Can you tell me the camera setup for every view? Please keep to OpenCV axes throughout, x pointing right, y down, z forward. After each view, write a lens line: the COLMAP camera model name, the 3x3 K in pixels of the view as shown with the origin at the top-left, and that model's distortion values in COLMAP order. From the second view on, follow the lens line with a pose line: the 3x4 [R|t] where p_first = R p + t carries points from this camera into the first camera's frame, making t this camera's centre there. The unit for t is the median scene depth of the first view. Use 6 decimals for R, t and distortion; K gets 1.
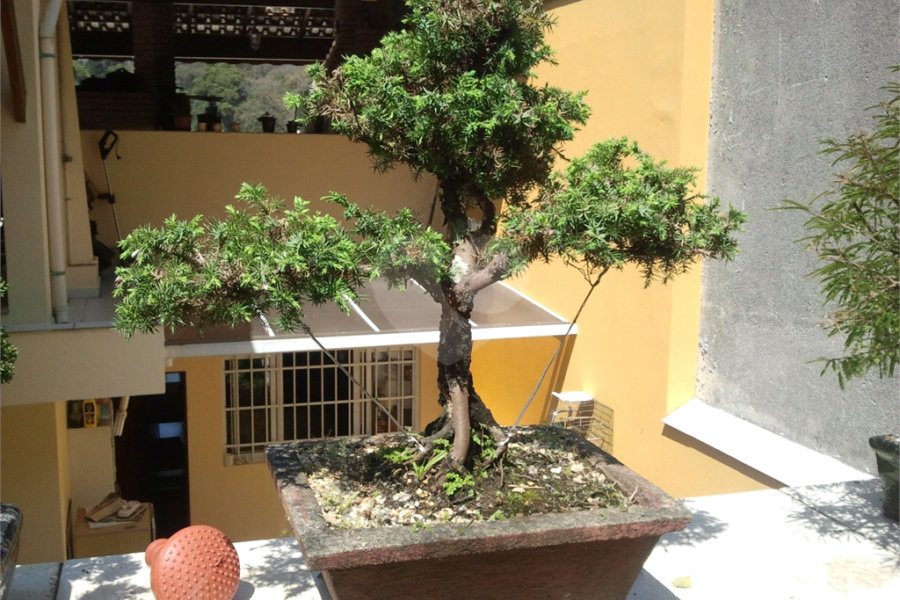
lens RADIAL K [[976.5, 0, 450.0], [0, 976.5, 300.0], [0, 0, 1]] dist [-0.205044, 0.301335]
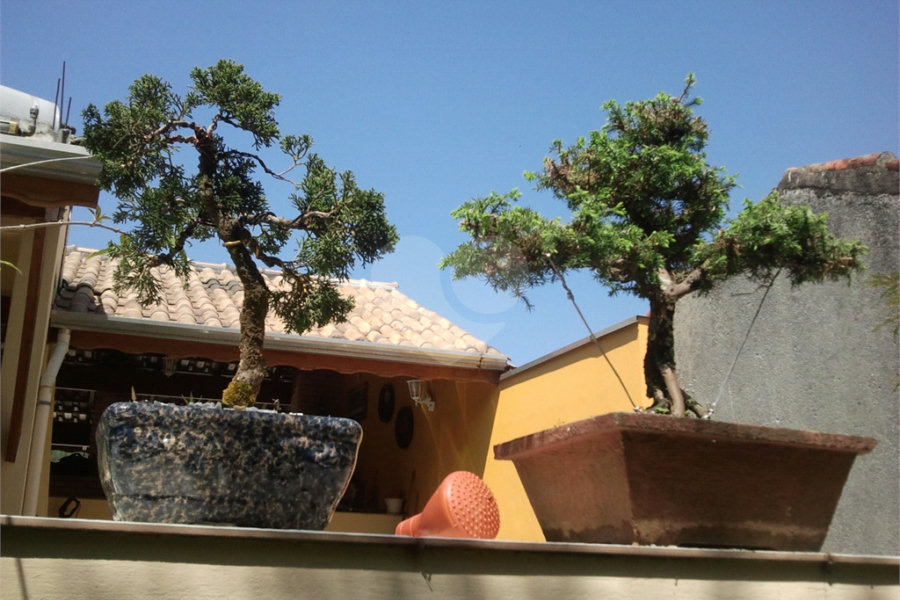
lens RADIAL K [[935.3, 0, 450.0], [0, 935.3, 300.0], [0, 0, 1]] dist [-0.004903, -0.273666]
pose [[0.996927, 0.034317, 0.070424, -0.368002], [-0.001402, 0.906623, -0.421939, 0.525869], [-0.078328, 0.420543, 0.903885, -0.119493]]
